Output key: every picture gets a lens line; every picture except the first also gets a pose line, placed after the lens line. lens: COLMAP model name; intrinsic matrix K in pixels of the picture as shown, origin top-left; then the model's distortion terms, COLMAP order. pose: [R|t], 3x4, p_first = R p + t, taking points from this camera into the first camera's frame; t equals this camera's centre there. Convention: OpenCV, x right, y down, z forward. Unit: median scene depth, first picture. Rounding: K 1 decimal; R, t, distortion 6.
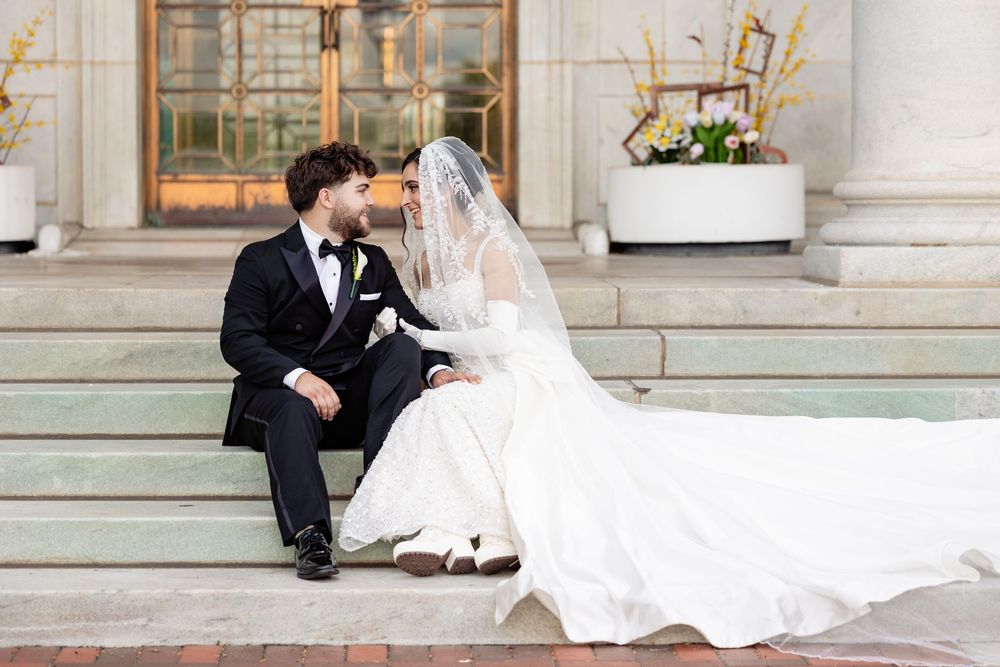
lens RADIAL K [[2799.0, 0, 500.0], [0, 2799.0, 333.5], [0, 0, 1]] dist [-0.034769, -0.789384]
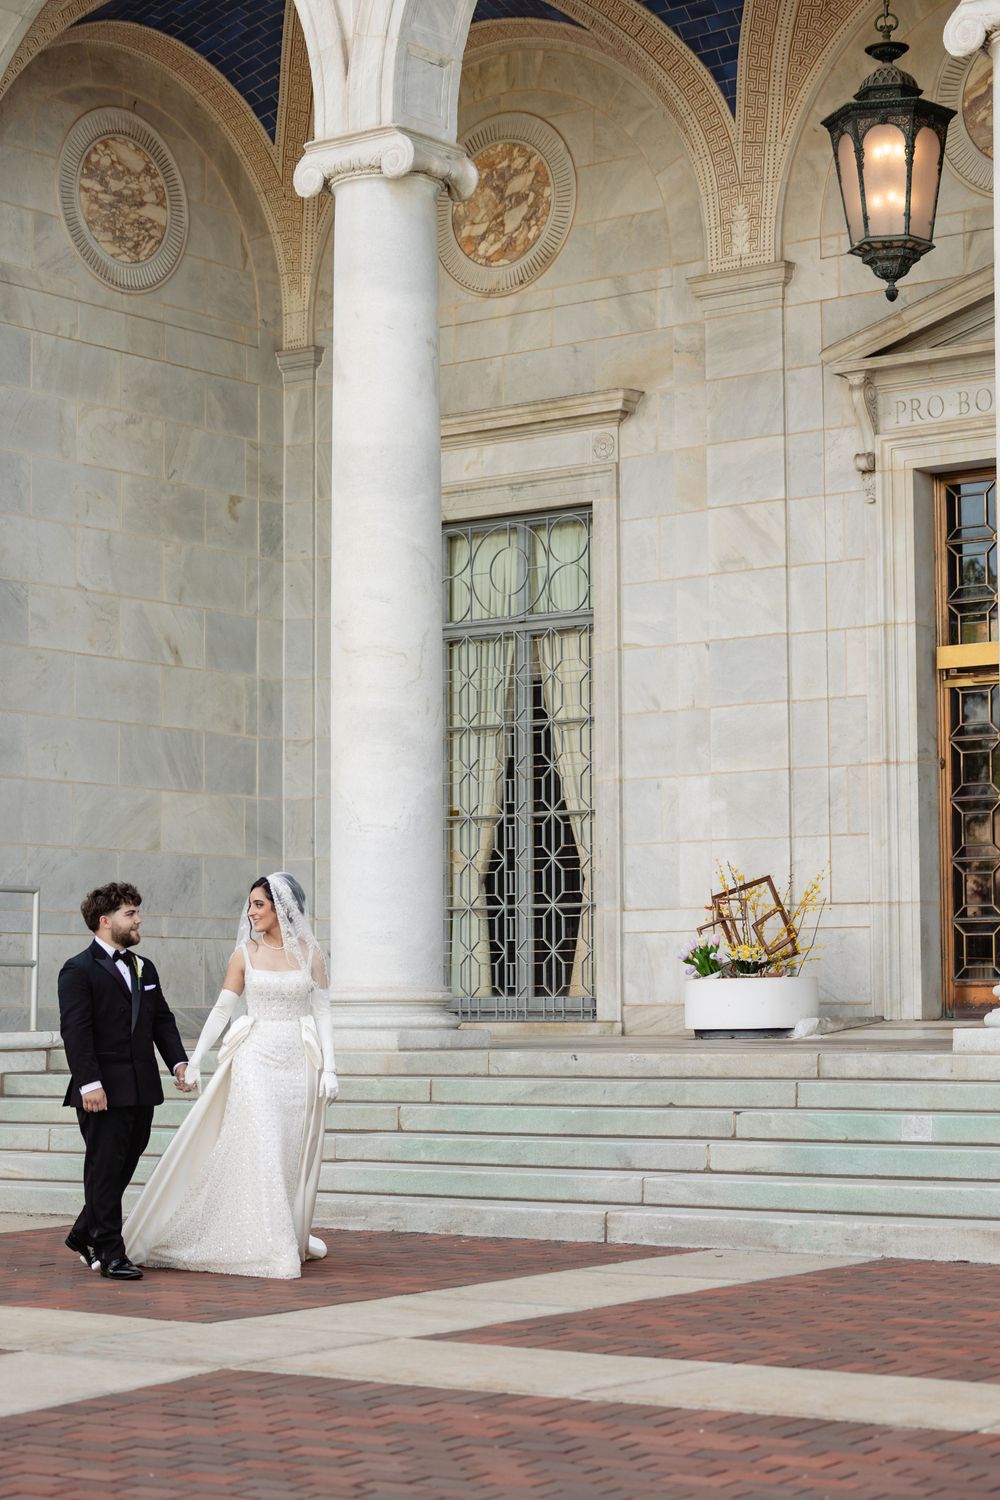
lens RADIAL K [[3113.0, 0, 500.0], [0, 3113.0, 750.0], [0, 0, 1]] dist [-0.008994, -0.227068]
pose [[0.775556, -0.055794, -0.628808, 1.066527], [-0.025770, 0.992458, -0.119844, 0.030213], [0.630753, 0.109150, 0.768269, -0.511640]]
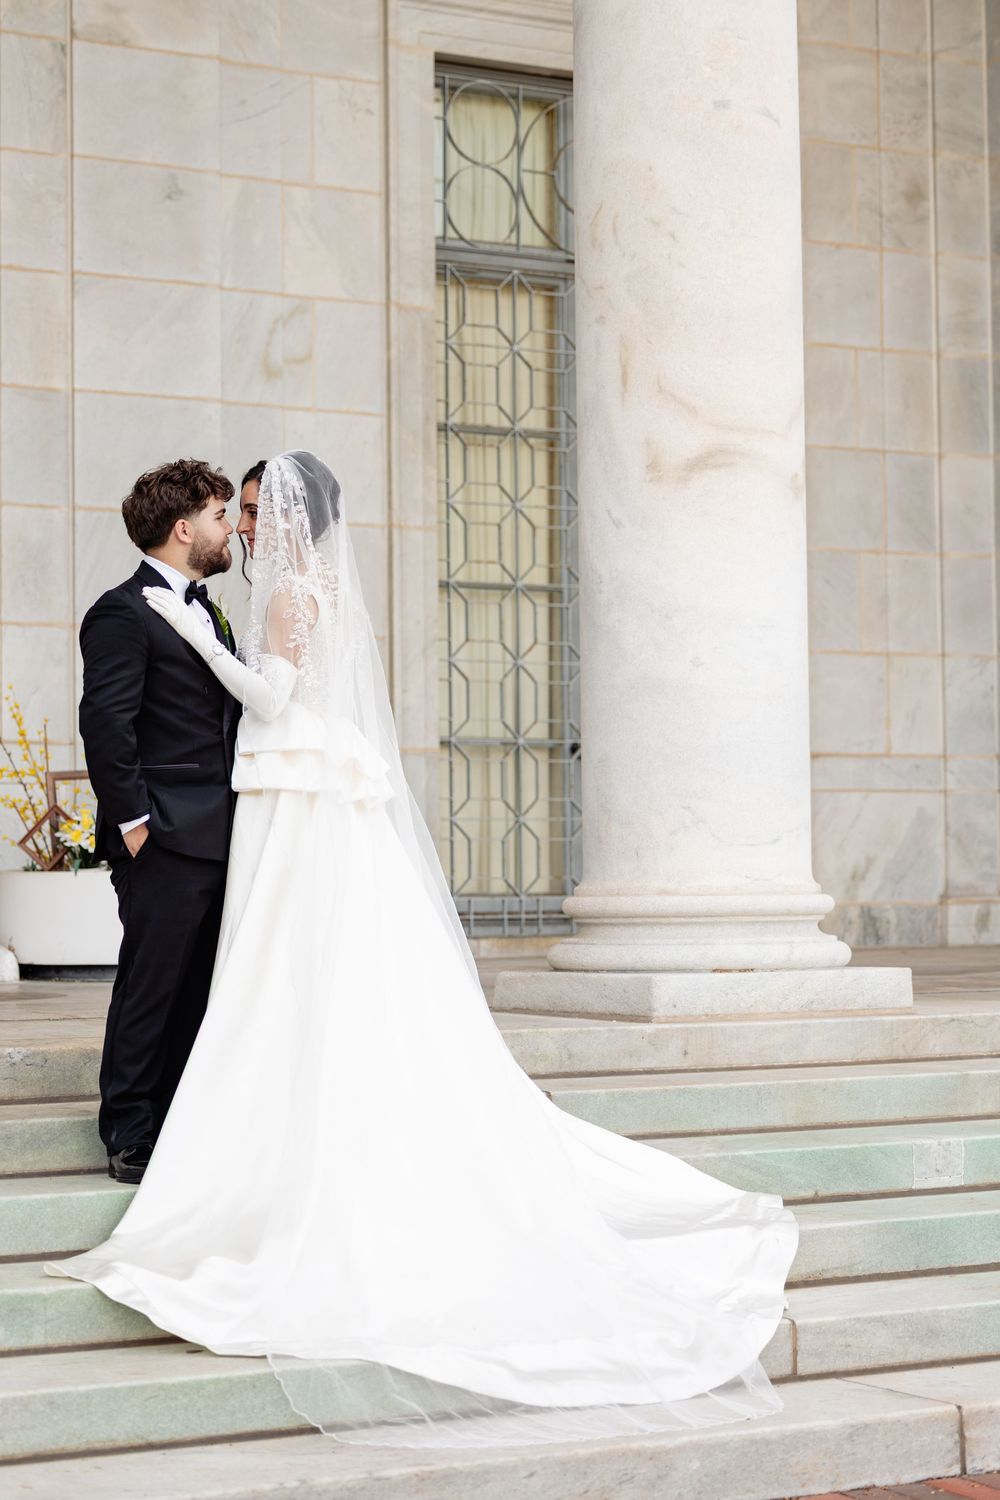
lens RADIAL K [[3113.0, 0, 500.0], [0, 3113.0, 750.0], [0, 0, 1]] dist [-0.008994, -0.227068]
pose [[0.880215, 0.013774, 0.474375, -0.385163], [0.029009, 0.996148, -0.082752, -0.023429], [-0.473688, 0.086601, 0.876425, 0.203465]]
